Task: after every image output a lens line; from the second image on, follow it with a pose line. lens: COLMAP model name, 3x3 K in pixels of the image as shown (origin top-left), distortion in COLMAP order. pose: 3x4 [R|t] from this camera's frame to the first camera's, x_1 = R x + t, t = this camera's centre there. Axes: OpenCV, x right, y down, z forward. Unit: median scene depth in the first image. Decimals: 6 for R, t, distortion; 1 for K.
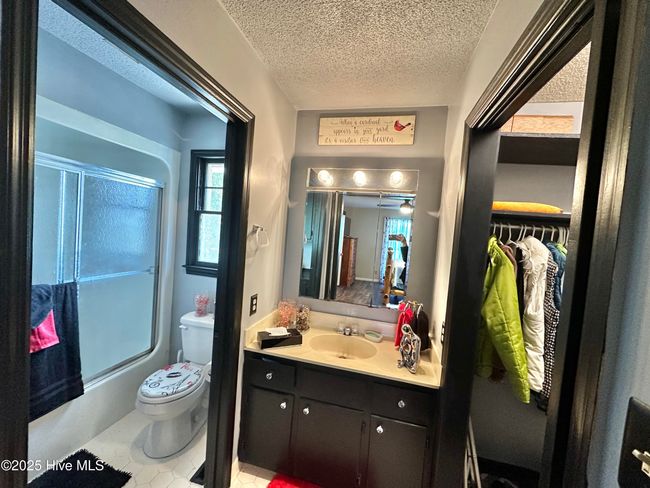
lens RADIAL K [[259.7, 0, 325.7], [0, 259.7, 245.3], [0, 0, 1]] dist [-0.002999, 0.000017]
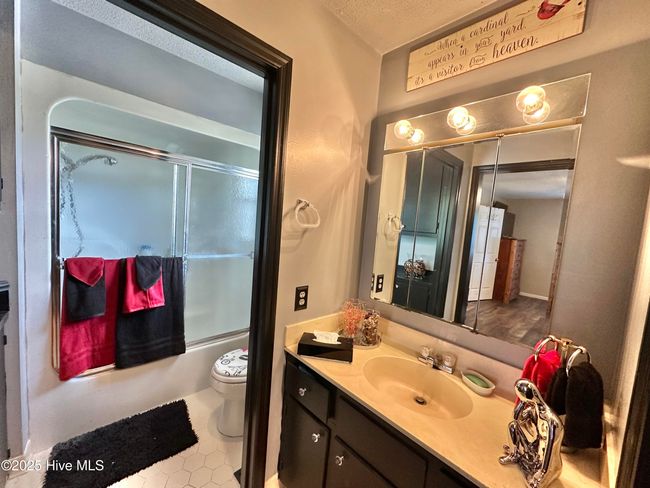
lens RADIAL K [[259.7, 0, 324.2], [0, 259.7, 244.7], [0, 0, 1]] dist [-0.002999, 0.000017]
pose [[0.839079, 0.033391, -0.542983, 0.208787], [-0.040713, 0.999170, -0.001470, 0.053769], [0.542483, 0.023340, 0.839742, 0.318994]]
